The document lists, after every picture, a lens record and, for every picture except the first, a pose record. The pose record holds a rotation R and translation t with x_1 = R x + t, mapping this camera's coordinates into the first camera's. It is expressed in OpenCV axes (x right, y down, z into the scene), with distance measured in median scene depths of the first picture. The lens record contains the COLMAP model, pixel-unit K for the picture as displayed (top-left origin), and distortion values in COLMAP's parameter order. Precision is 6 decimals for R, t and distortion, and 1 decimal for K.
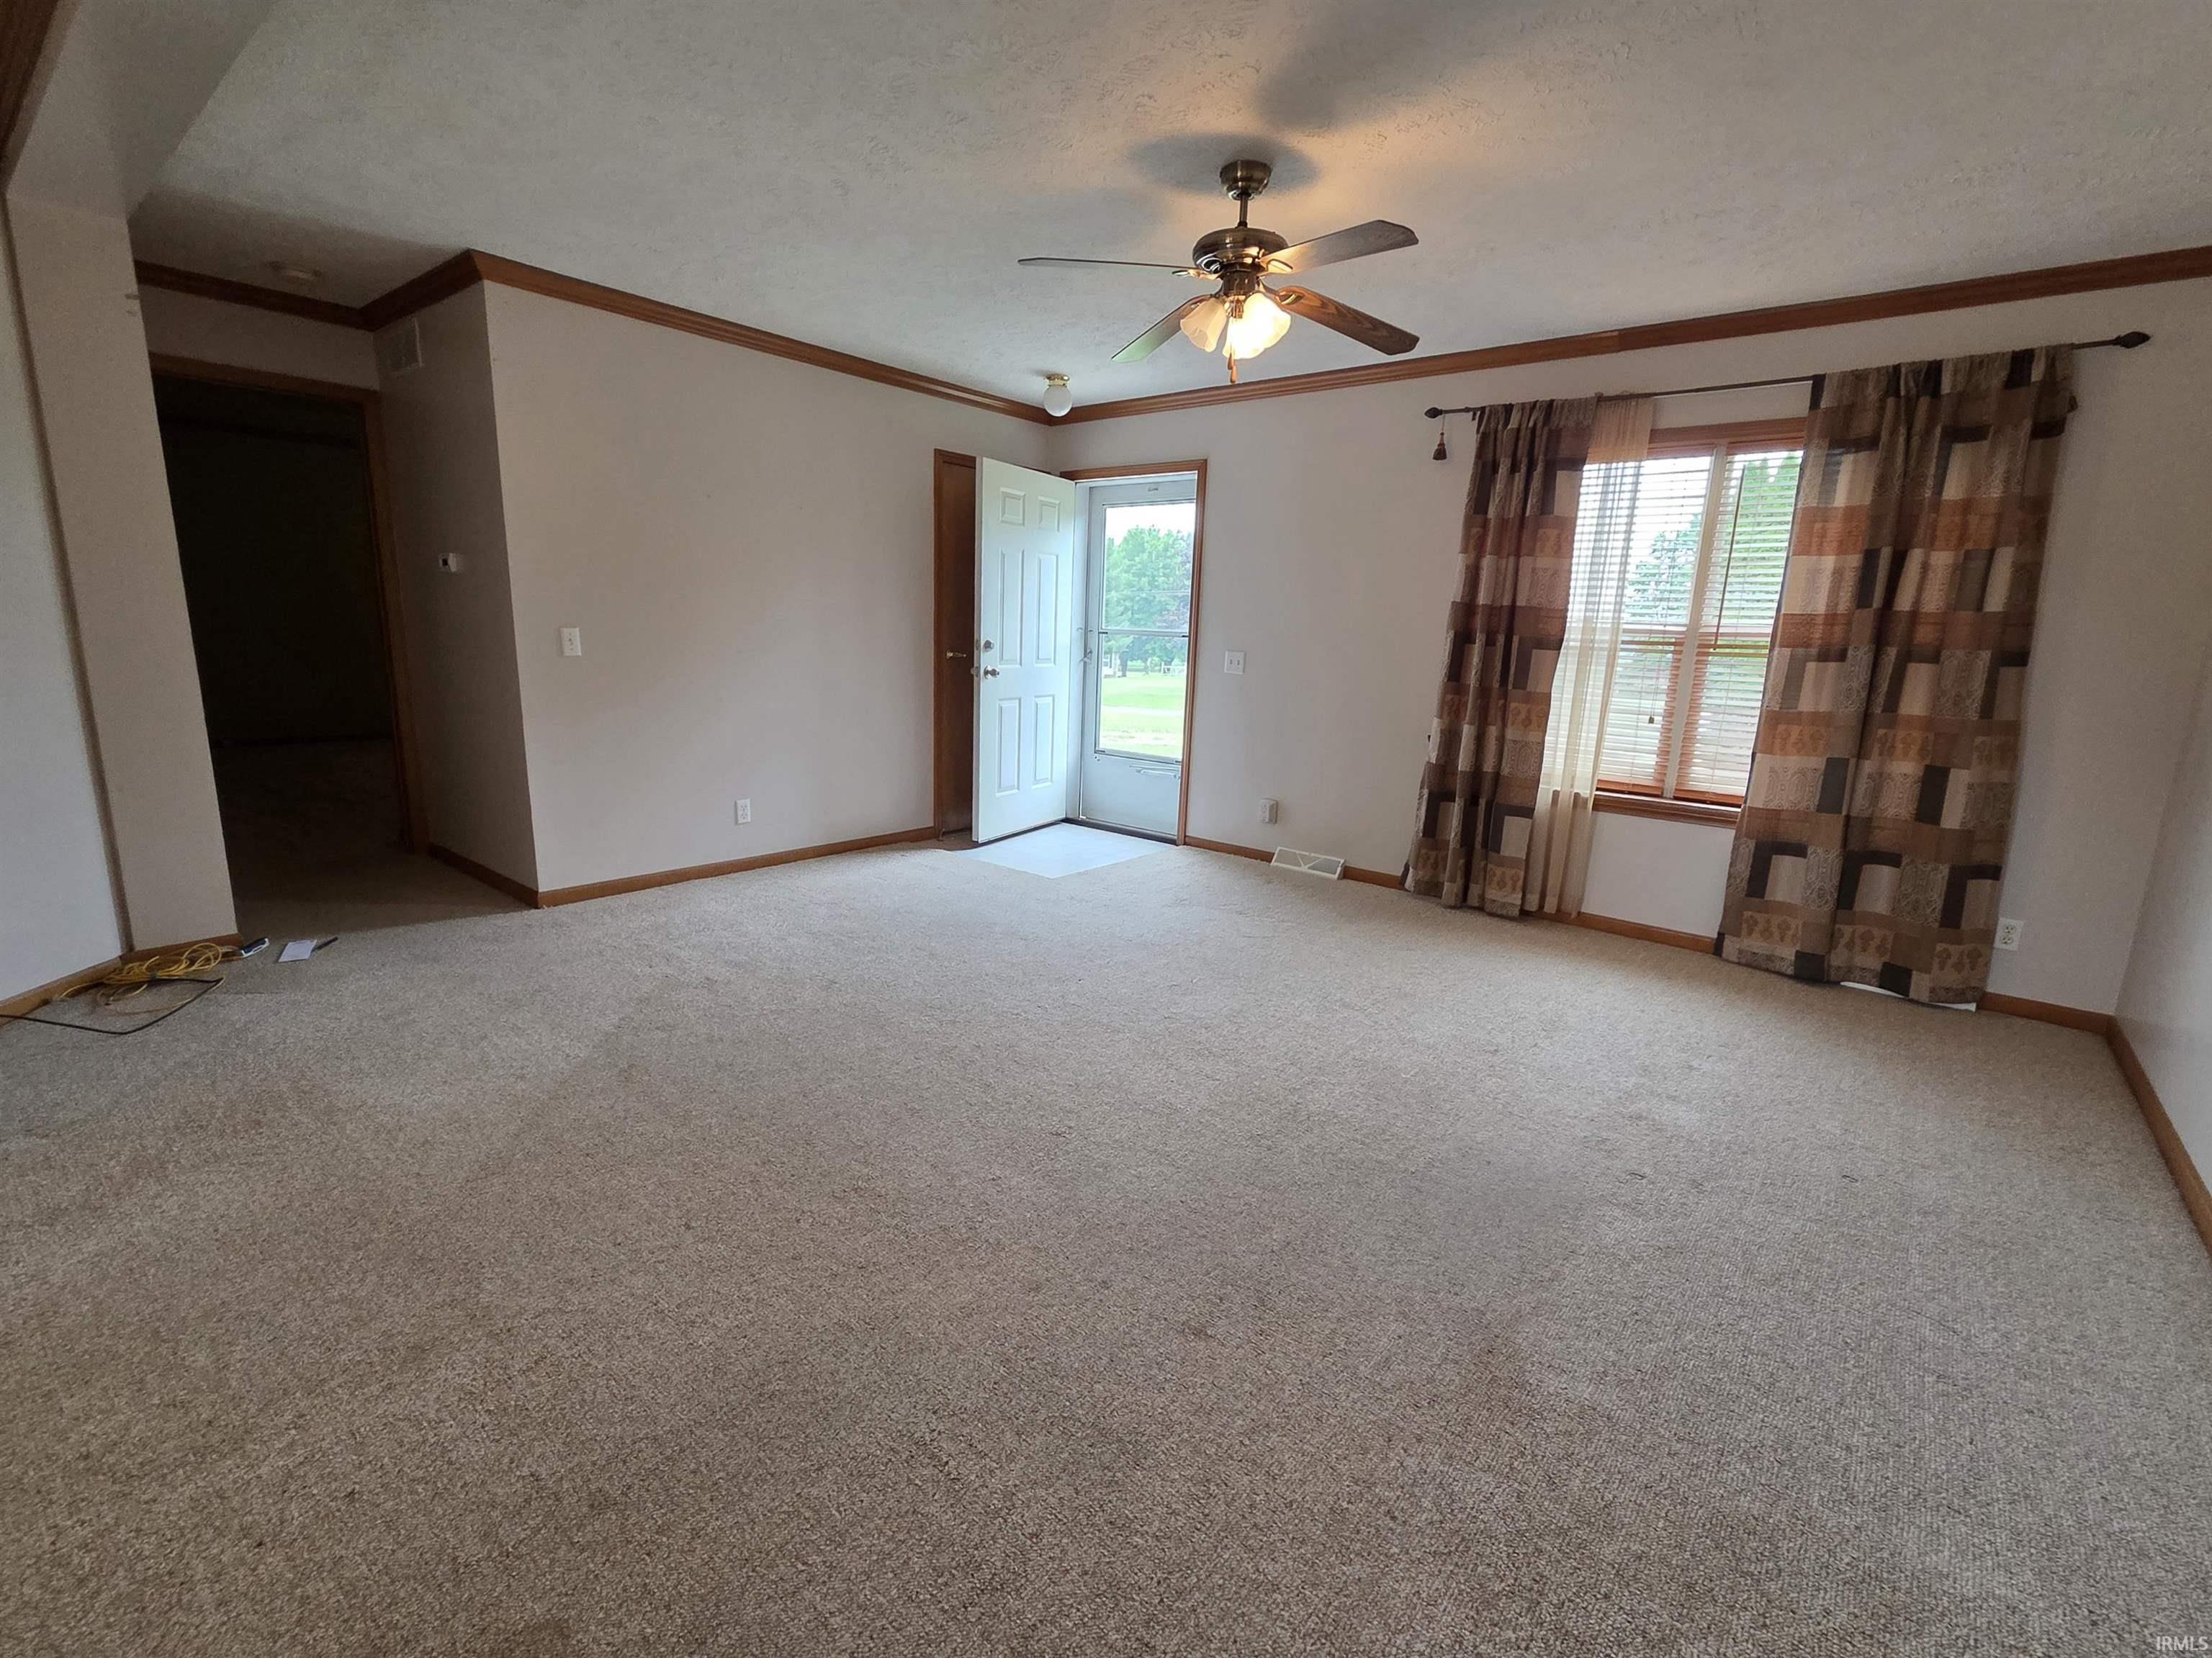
lens RADIAL K [[976.1, 0, 1111.4], [0, 976.1, 825.1], [0, 0, 1]] dist [-0.005404, -0.000638]
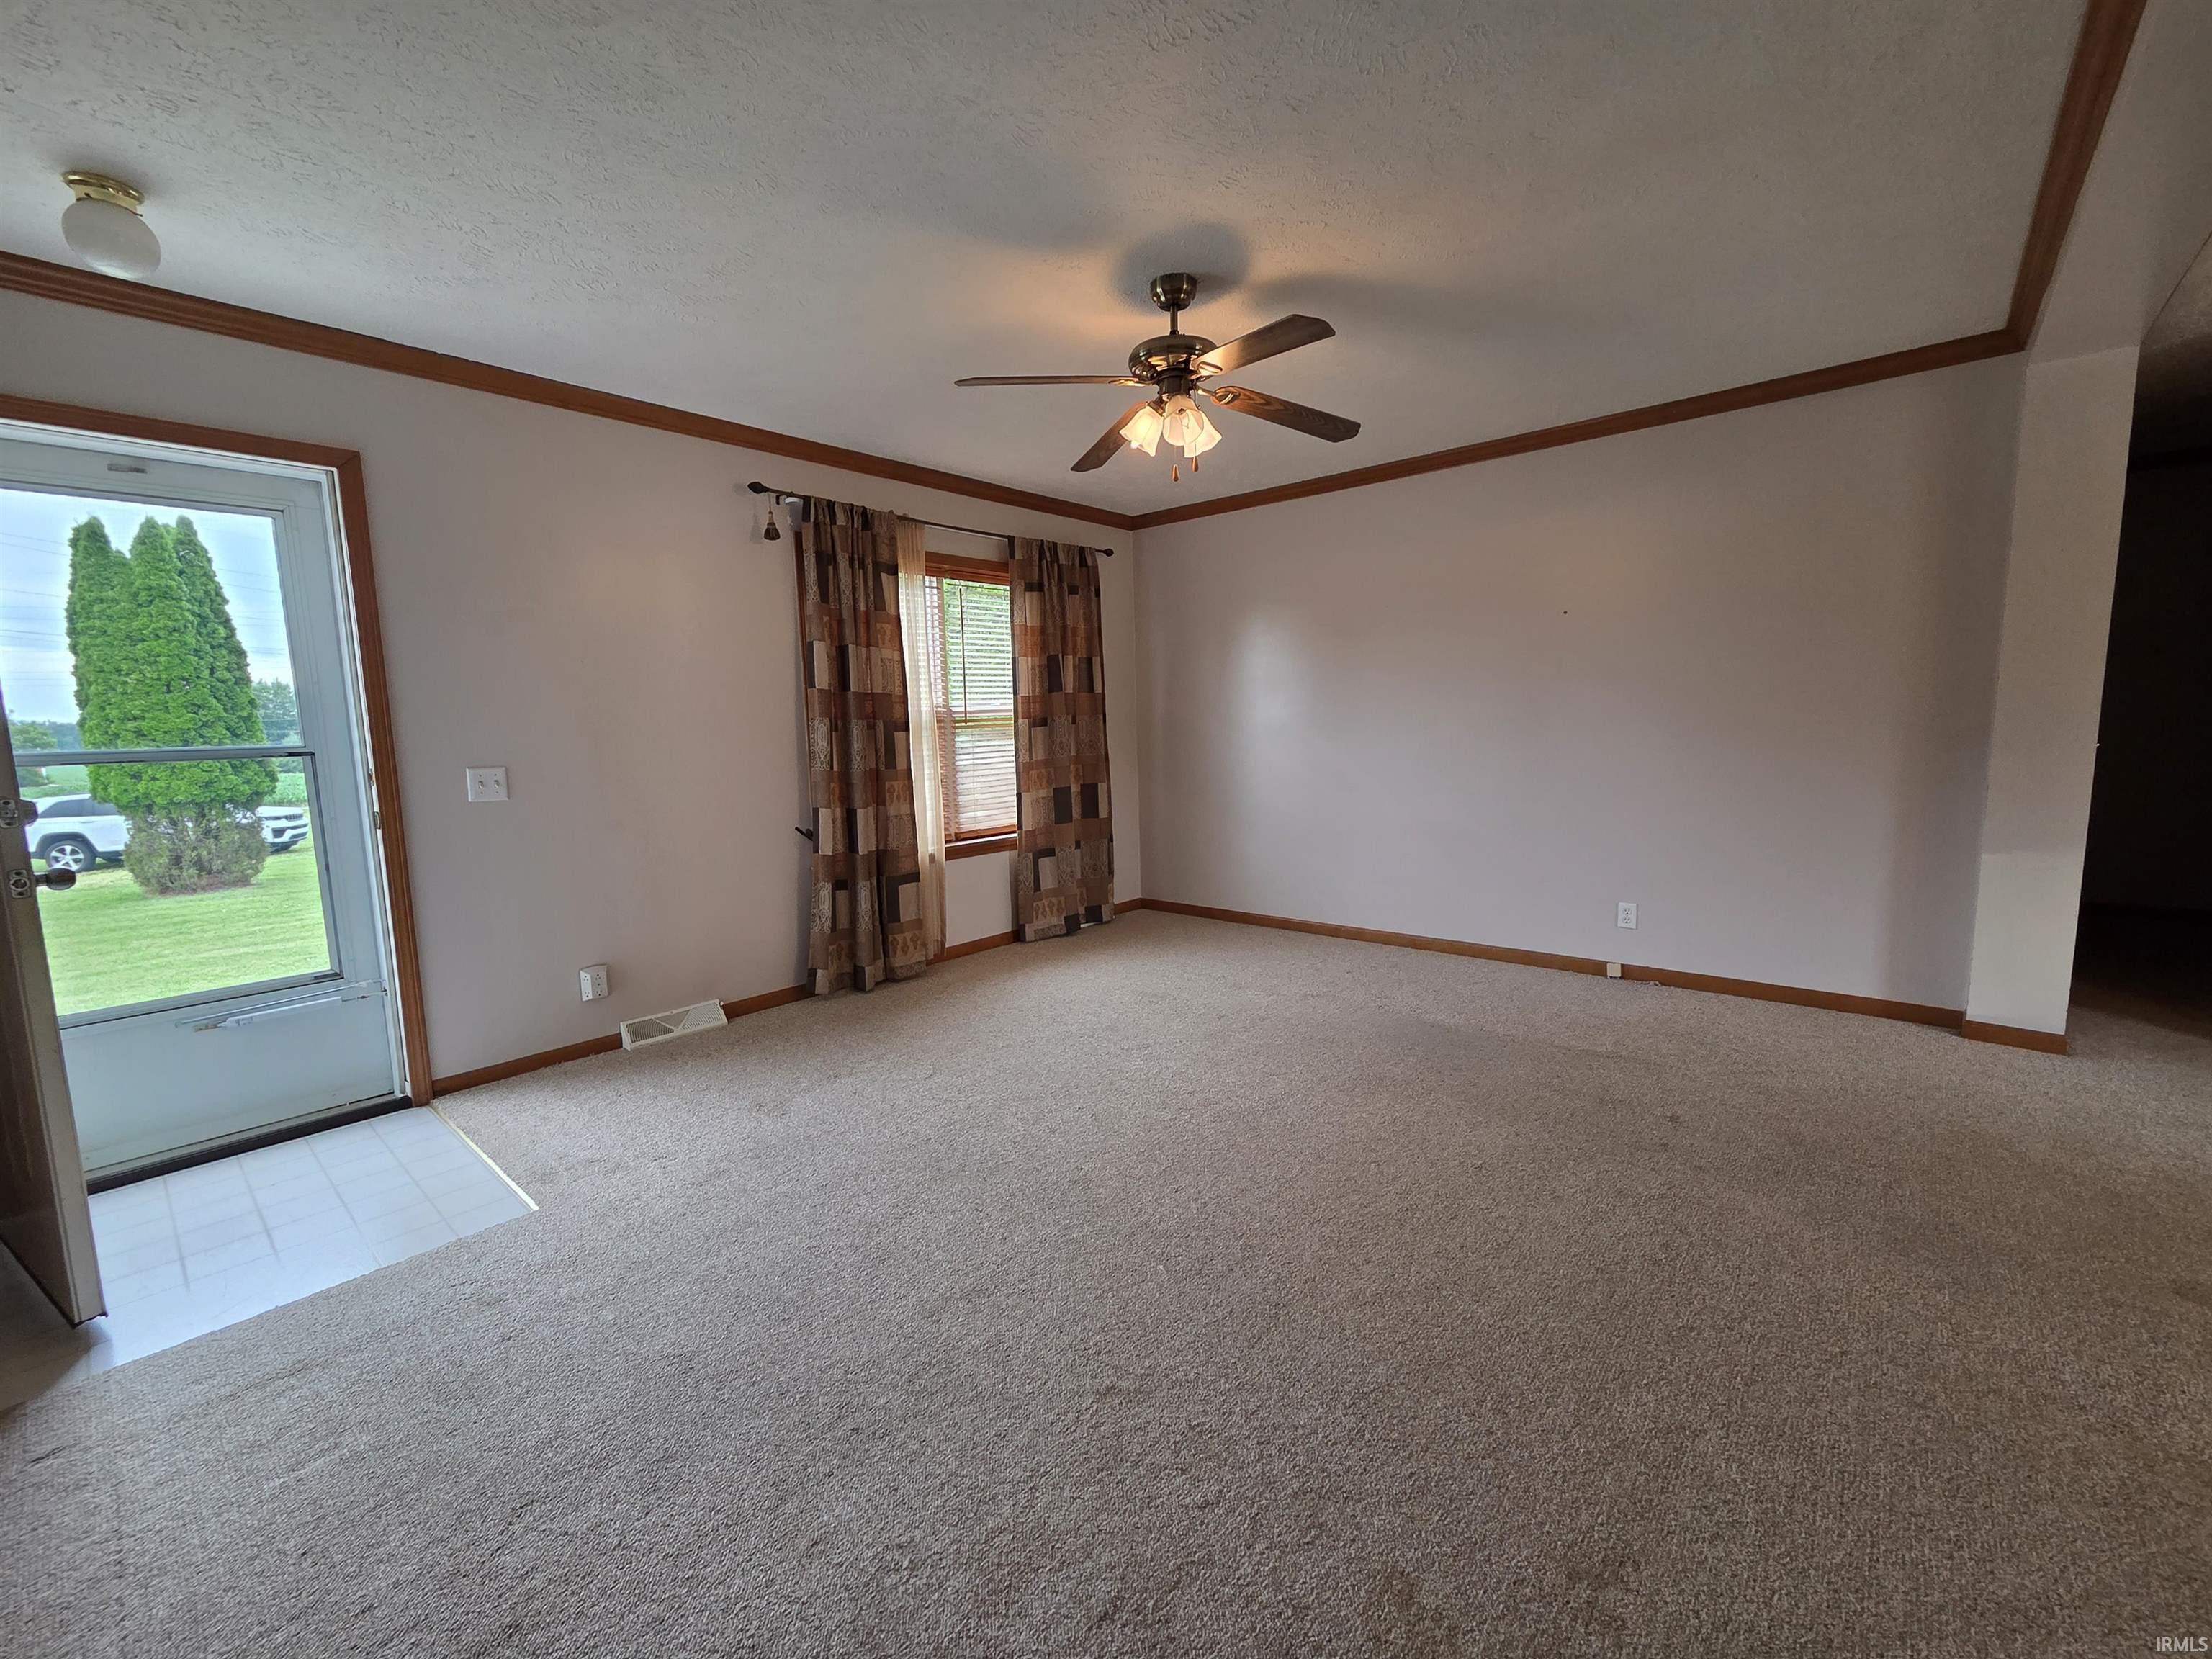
lens RADIAL K [[907.0, 0, 1111.4], [0, 907.0, 831.9], [0, 0, 1]] dist [-0.005140, -0.000967]
pose [[0.032478, -0.160769, 0.986458, -0.607310], [0.224204, 0.962997, 0.149564, -0.176227], [-0.974001, 0.216310, 0.067322, 0.747344]]
